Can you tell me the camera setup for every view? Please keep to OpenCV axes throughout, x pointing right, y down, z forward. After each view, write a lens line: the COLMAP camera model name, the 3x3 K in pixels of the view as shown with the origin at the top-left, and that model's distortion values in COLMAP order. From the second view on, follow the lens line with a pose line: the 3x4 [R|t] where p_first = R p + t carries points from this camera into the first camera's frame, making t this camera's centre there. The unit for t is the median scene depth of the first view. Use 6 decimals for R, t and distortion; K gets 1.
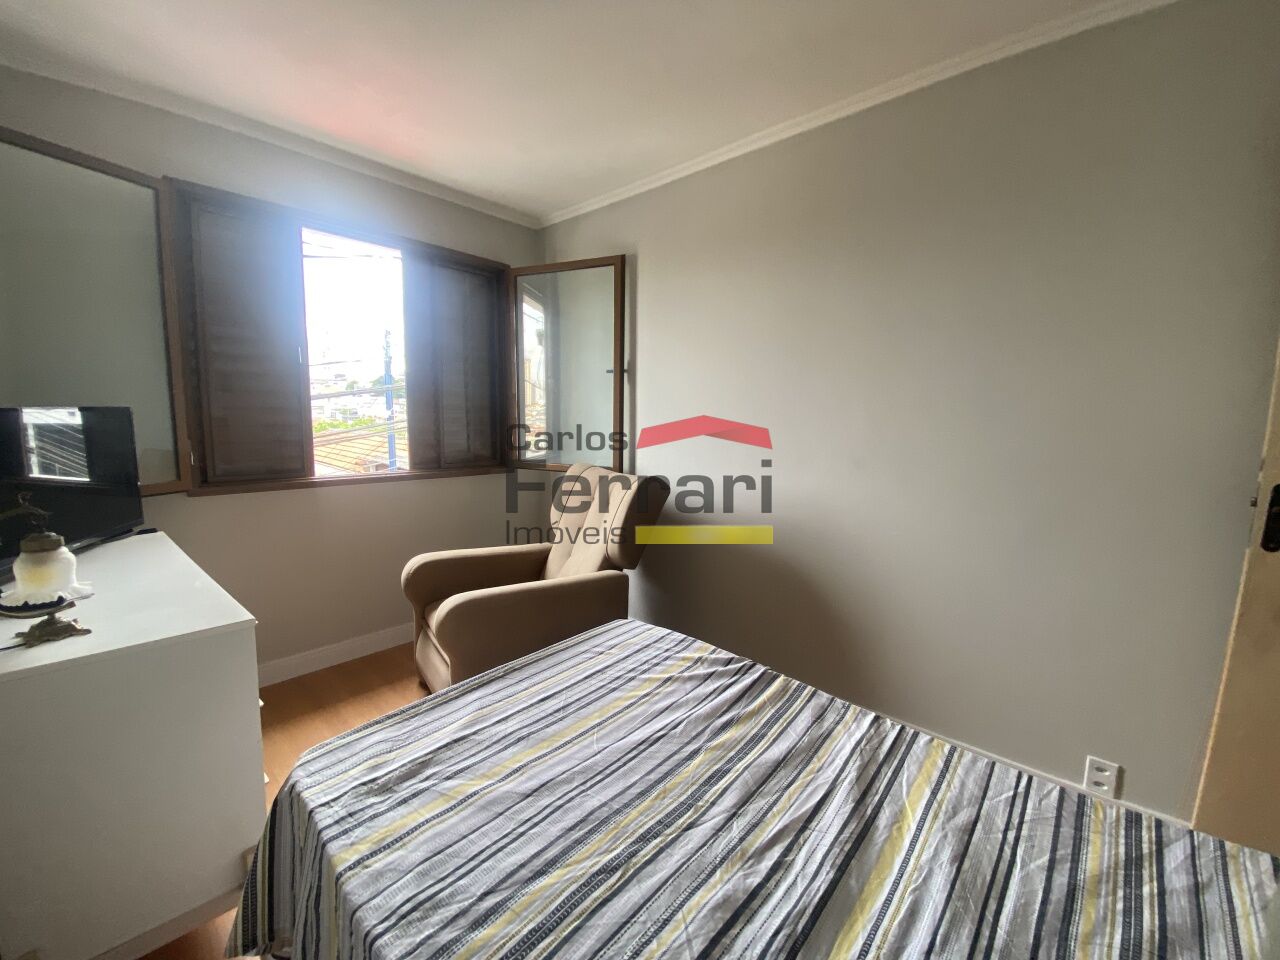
lens RADIAL K [[521.6, 0, 633.0], [0, 521.6, 482.9], [0, 0, 1]] dist [0.000384, -0.009987]
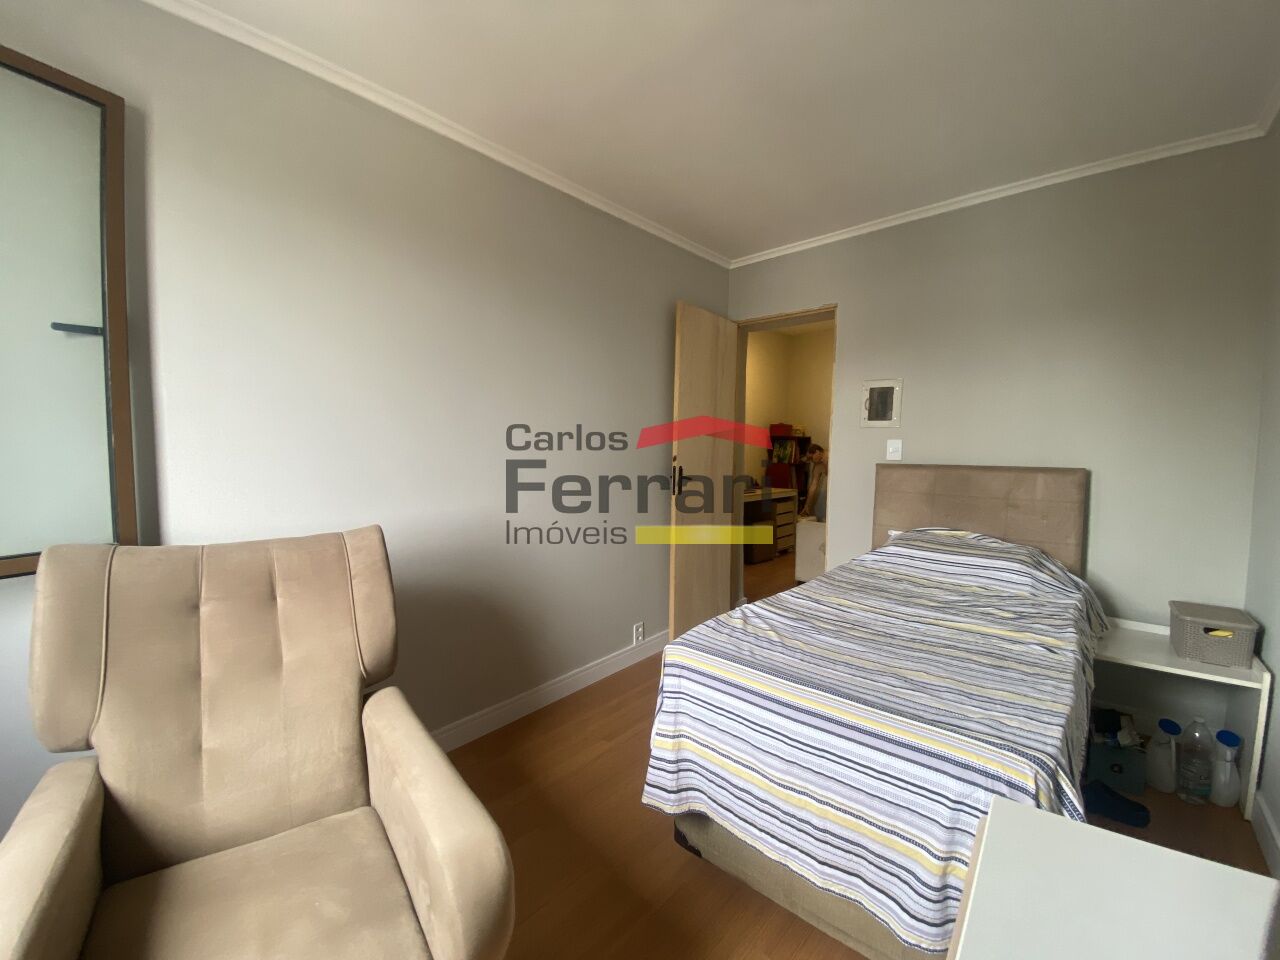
lens RADIAL K [[521.6, 0, 633.0], [0, 521.6, 482.9], [0, 0, 1]] dist [0.000384, -0.009987]
pose [[-0.048803, -0.076195, 0.995898, -1.053221], [0.120143, 0.989399, 0.081585, -0.134711], [-0.991556, 0.123632, -0.039132, 1.185676]]
